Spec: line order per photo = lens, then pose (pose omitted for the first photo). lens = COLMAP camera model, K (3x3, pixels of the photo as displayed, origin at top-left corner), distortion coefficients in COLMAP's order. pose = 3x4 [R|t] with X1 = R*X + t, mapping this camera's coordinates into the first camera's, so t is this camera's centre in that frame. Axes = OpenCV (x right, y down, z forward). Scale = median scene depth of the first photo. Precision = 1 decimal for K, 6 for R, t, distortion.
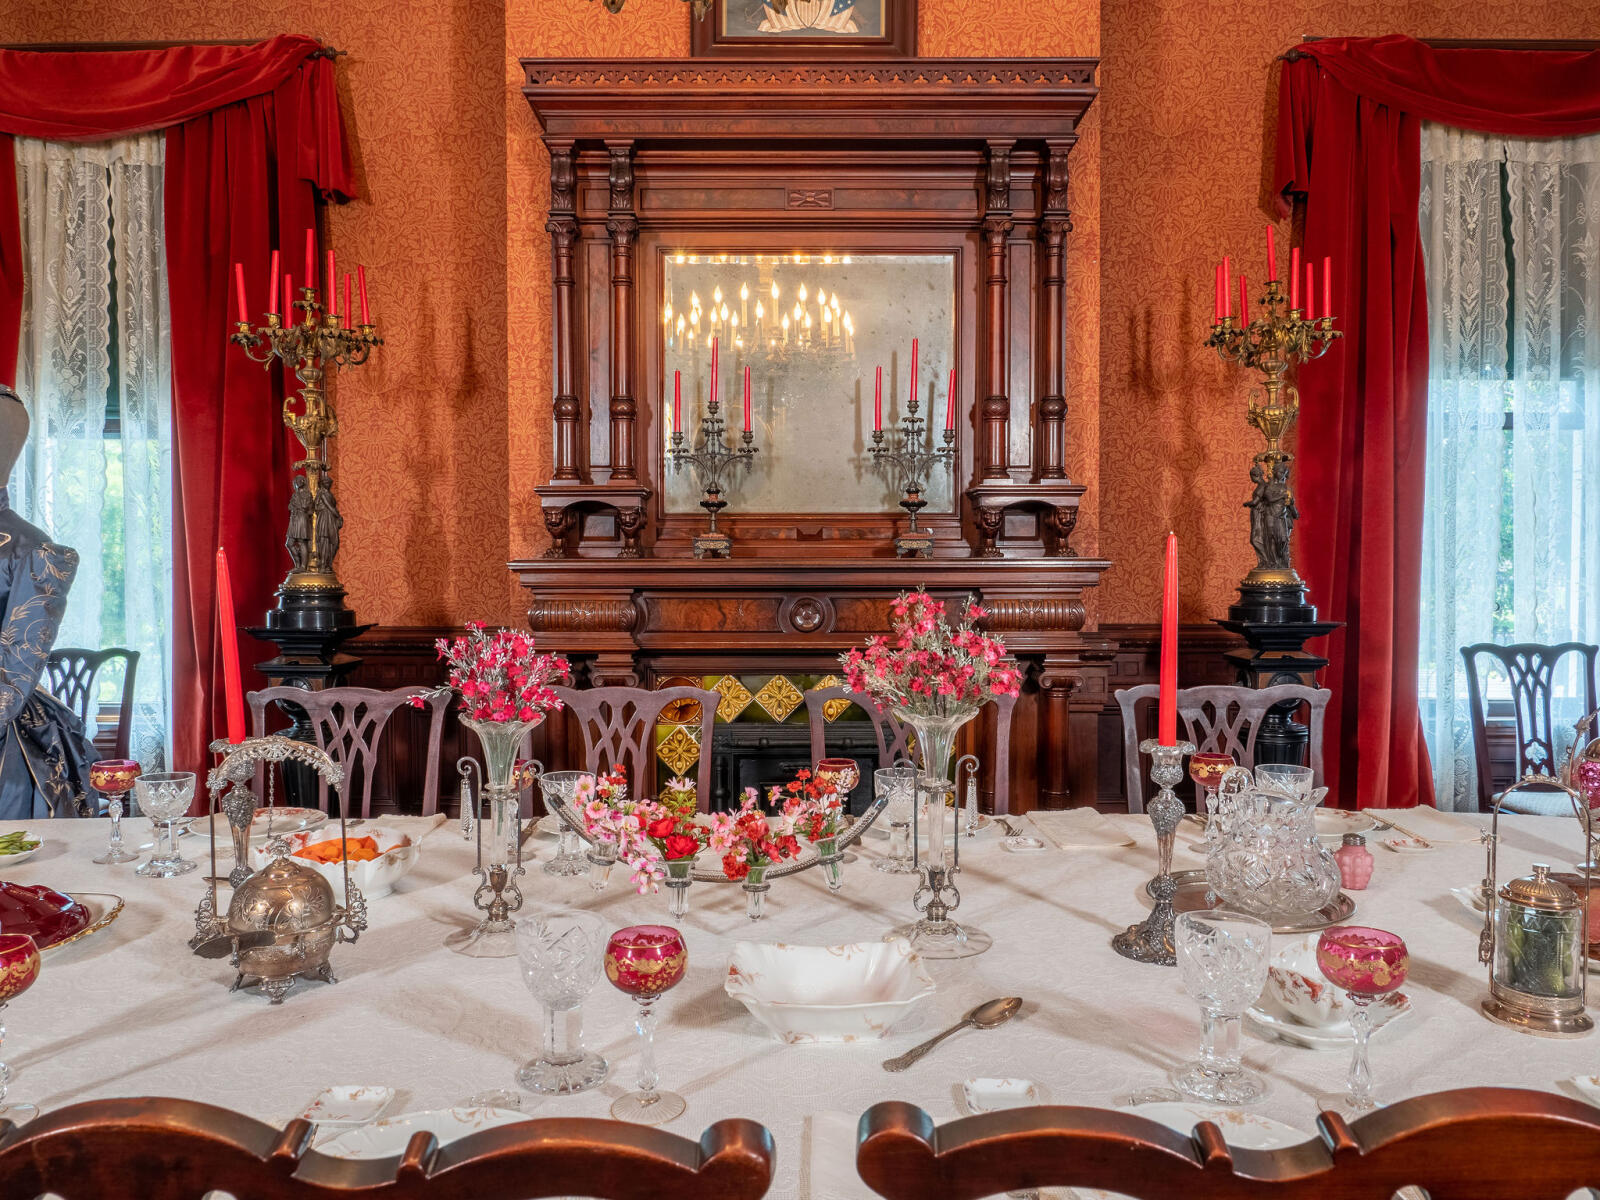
lens RADIAL K [[1172.3, 0, 800.6], [0, 1172.3, 600.3], [0, 0, 1]] dist [-0.021339, -0.002219]
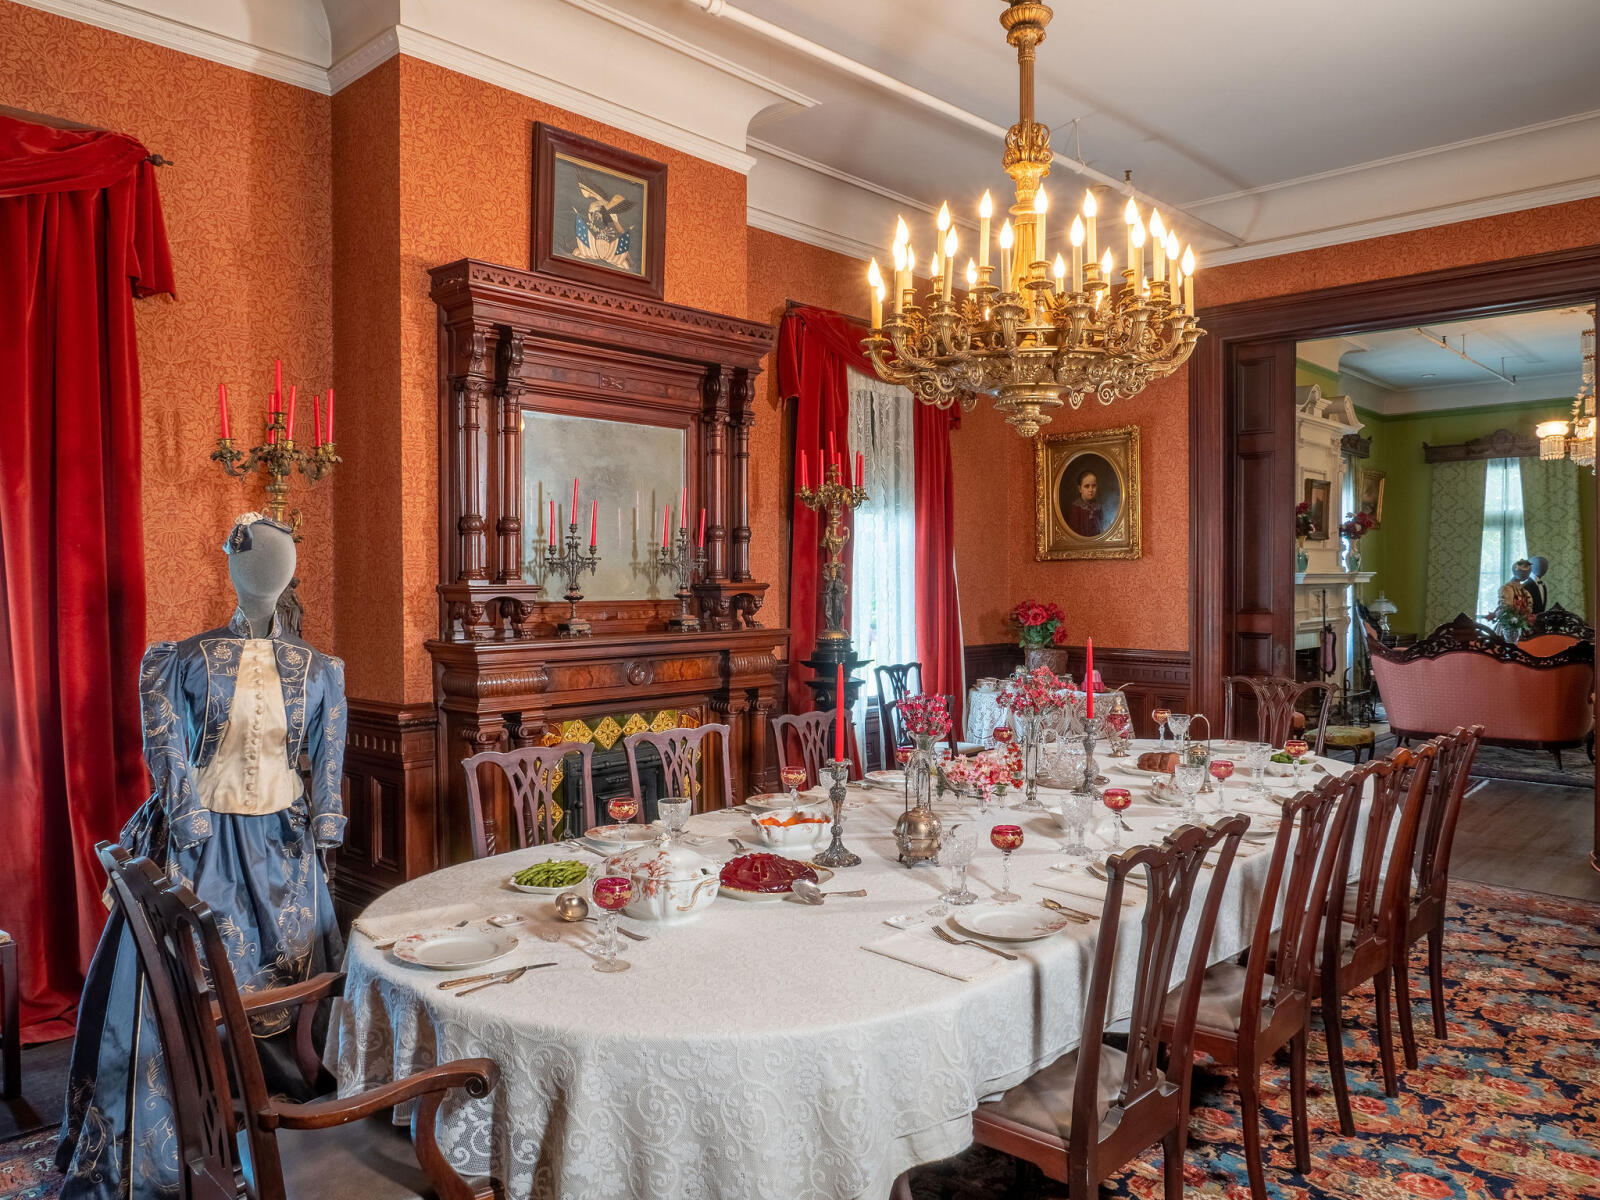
lens RADIAL K [[1172.3, 0, 797.7], [0, 1172.3, 595.8], [0, 0, 1]] dist [-0.021339, -0.002219]
pose [[0.678280, -0.012099, 0.734704, -0.872138], [0.026716, 0.999609, -0.008204, -0.062384], [-0.734318, 0.025193, 0.678338, -0.131270]]
